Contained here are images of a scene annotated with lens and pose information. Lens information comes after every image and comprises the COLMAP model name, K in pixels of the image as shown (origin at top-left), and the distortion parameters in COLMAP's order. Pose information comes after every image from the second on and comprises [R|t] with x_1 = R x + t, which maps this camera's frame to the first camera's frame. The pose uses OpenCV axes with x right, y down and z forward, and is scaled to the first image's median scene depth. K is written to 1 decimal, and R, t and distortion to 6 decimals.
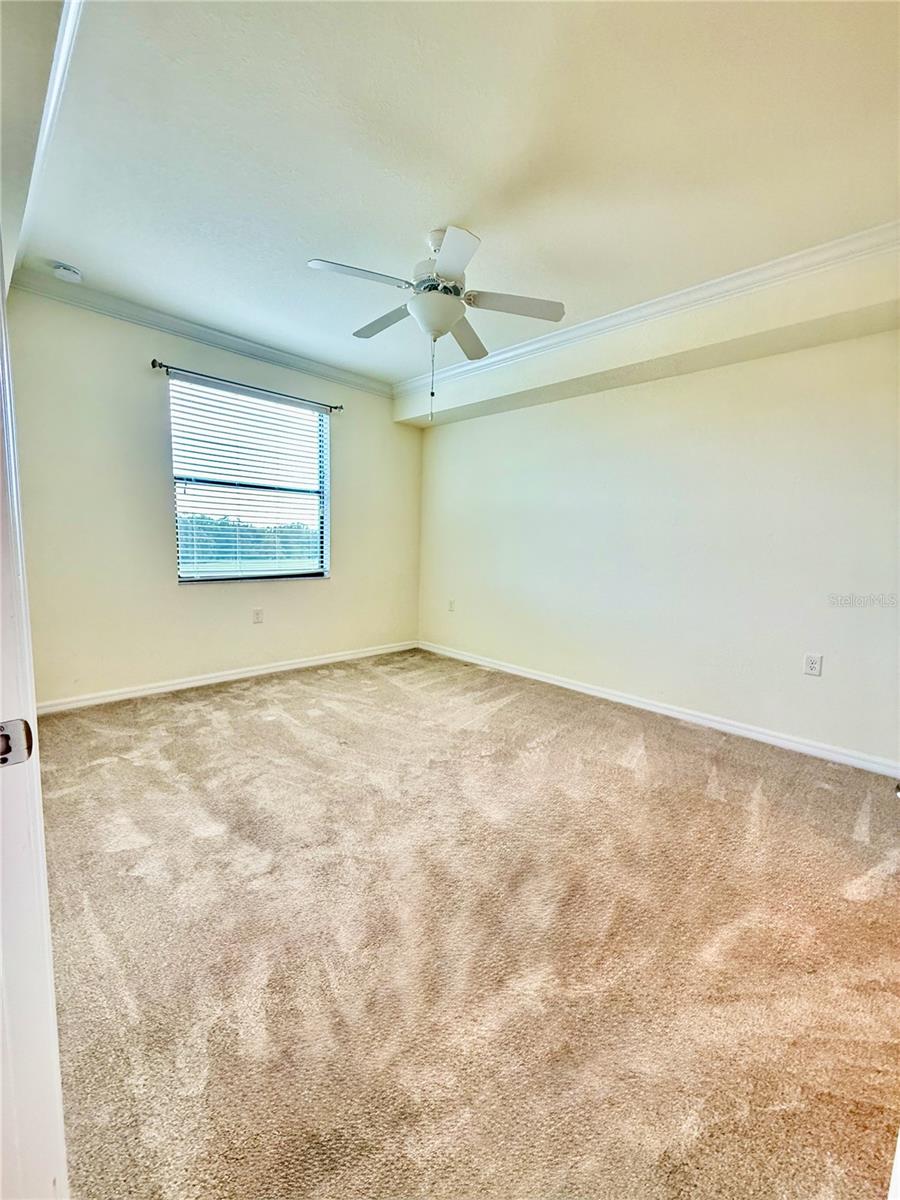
lens RADIAL K [[483.4, 0, 457.2], [0, 483.4, 596.2], [0, 0, 1]] dist [0.001274, 0.000908]
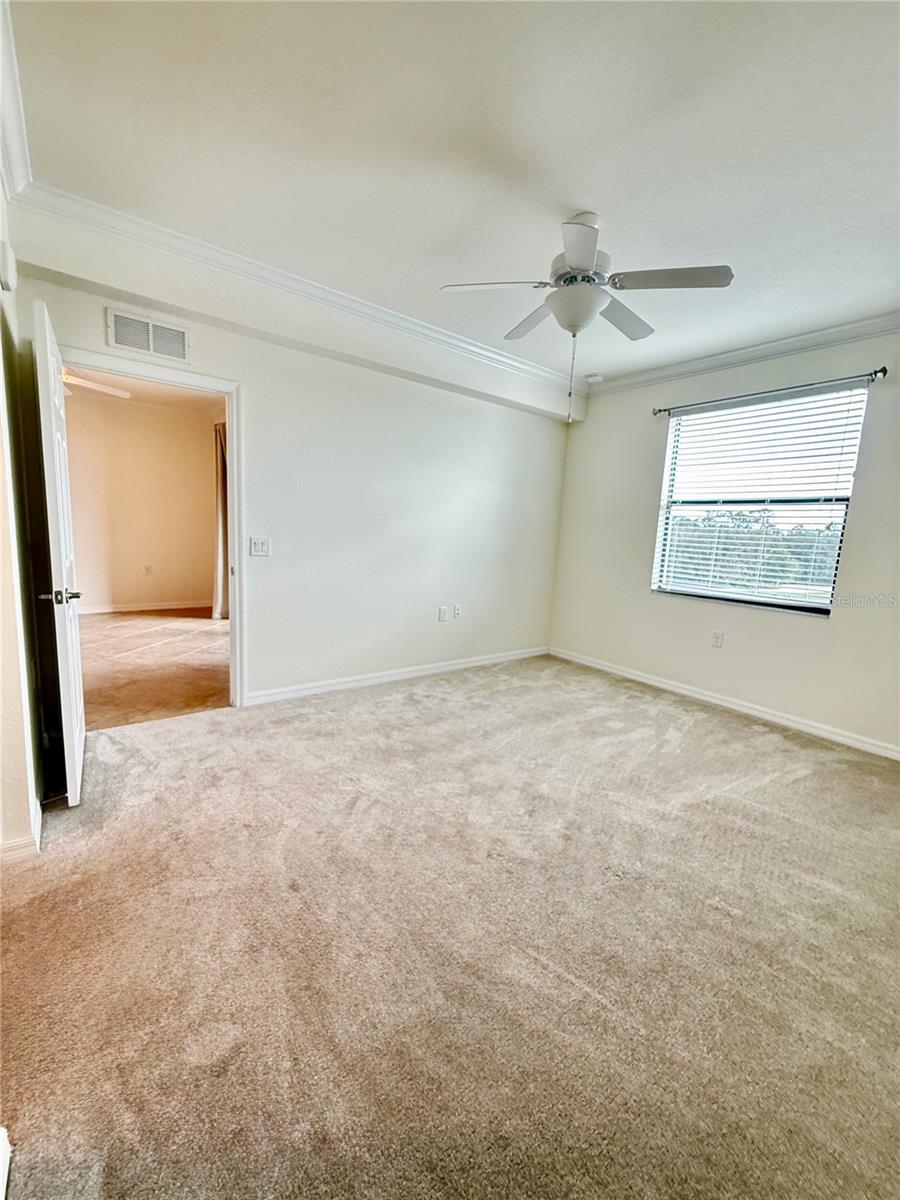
lens RADIAL K [[483.4, 0, 457.5], [0, 483.4, 602.9], [0, 0, 1]] dist [0.001274, 0.000908]
pose [[-0.138608, 0.104240, -0.984846, 0.658311], [-0.172247, 0.976751, 0.127625, -0.071118], [0.975253, 0.187326, -0.117431, 0.697791]]
